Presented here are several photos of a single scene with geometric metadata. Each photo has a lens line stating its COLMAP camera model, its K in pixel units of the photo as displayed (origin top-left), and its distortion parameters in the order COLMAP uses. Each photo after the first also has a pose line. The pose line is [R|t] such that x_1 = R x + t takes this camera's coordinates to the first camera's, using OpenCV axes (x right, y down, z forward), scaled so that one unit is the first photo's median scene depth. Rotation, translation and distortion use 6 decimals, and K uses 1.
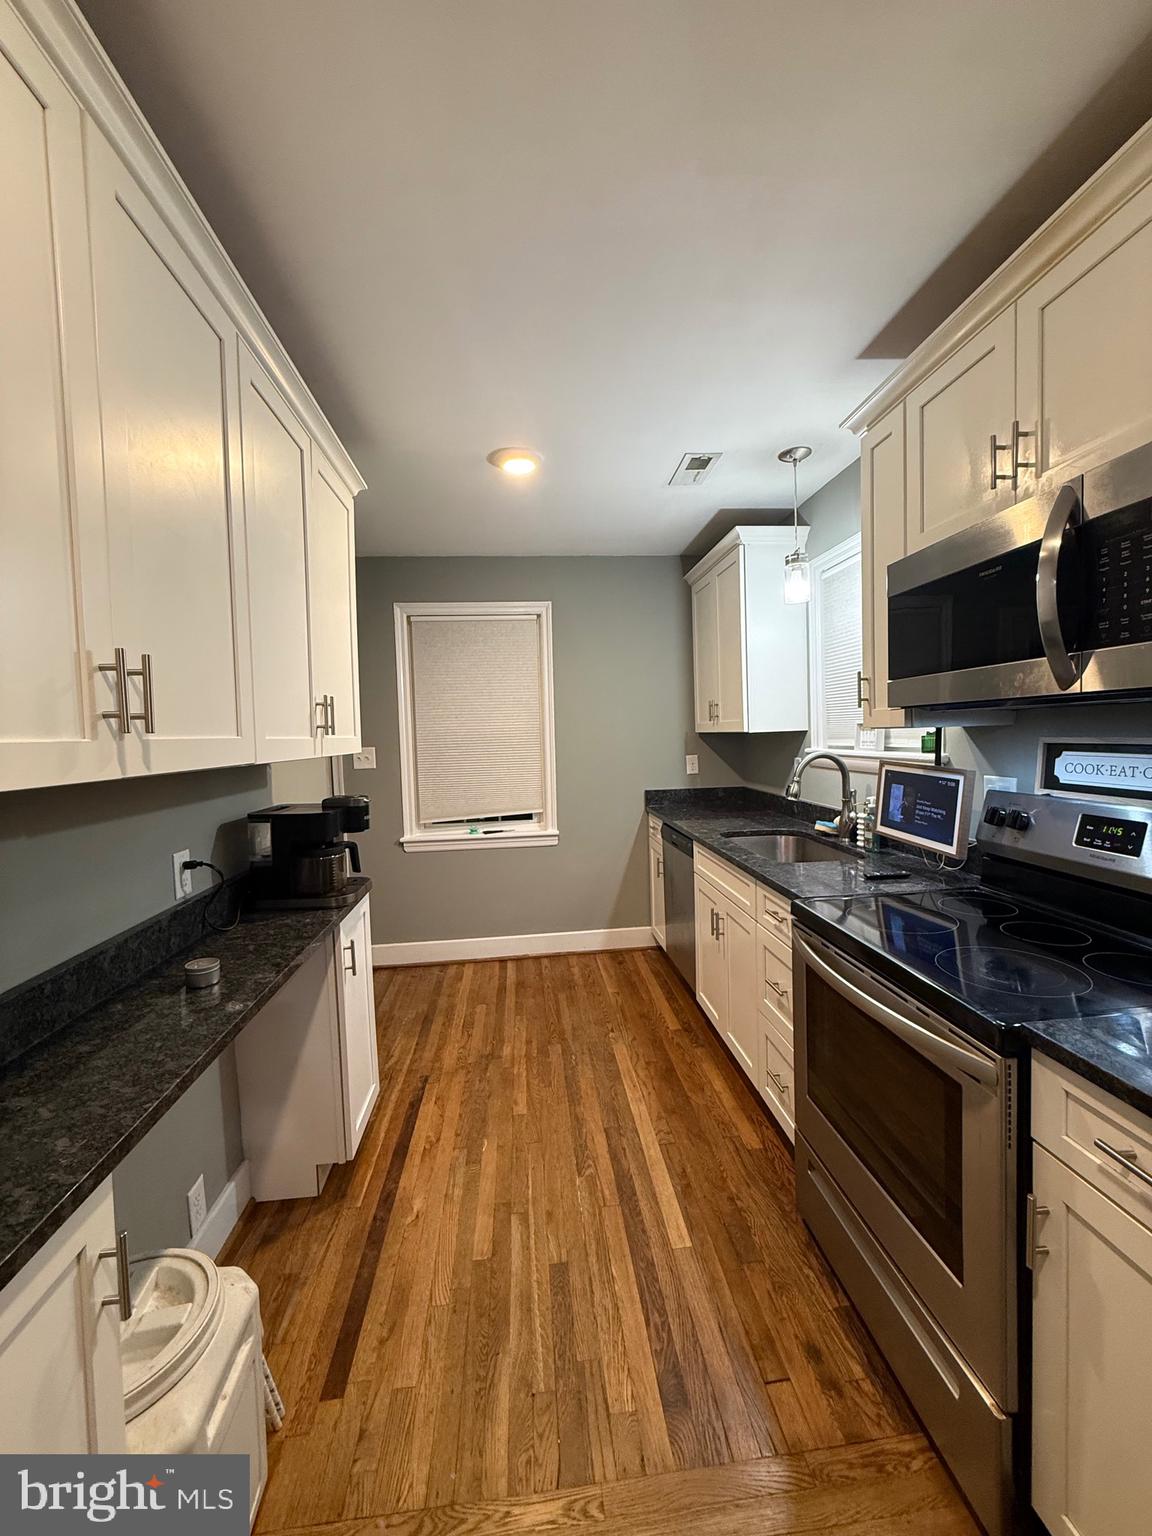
lens RADIAL K [[612.6, 0, 577.8], [0, 612.6, 762.7], [0, 0, 1]] dist [0.006139, -0.001663]
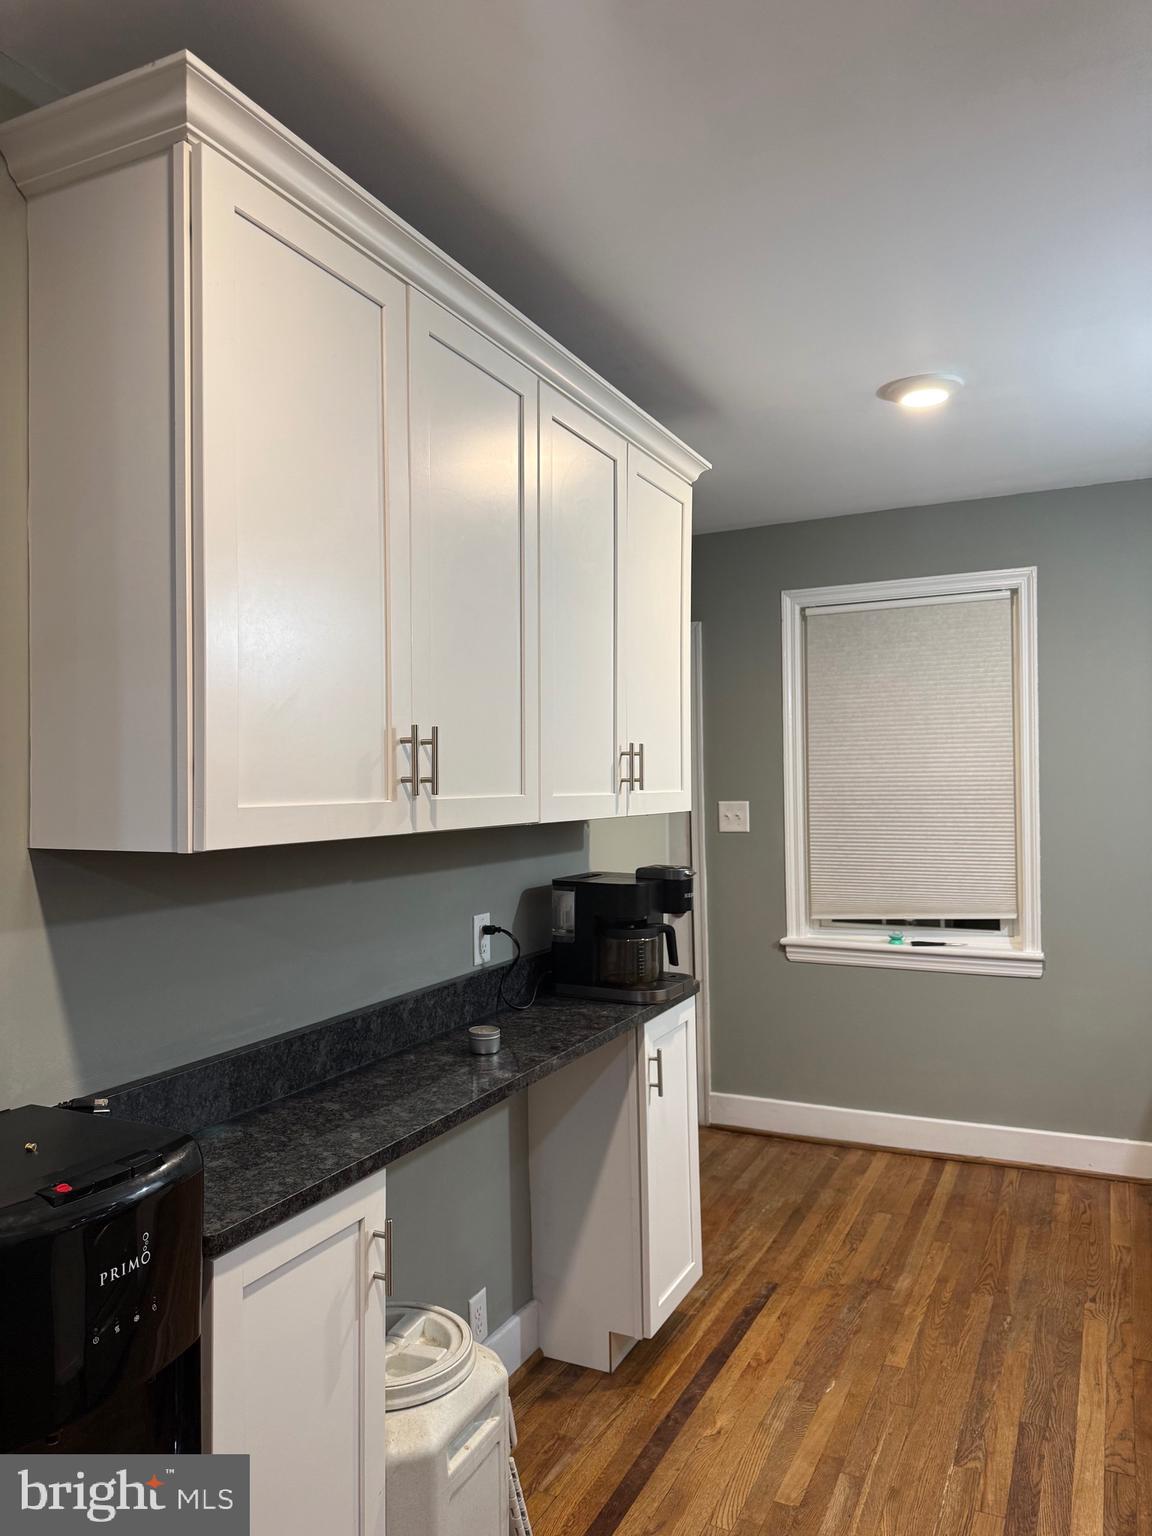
lens RADIAL K [[1088.0, 0, 585.6], [0, 1088.0, 761.8], [0, 0, 1]] dist [0.061147, -0.079423]
pose [[0.856630, 0.013357, -0.515758, 0.273242], [-0.041696, 0.998187, -0.043402, -0.015469], [0.514244, 0.058685, 0.855634, -0.274813]]
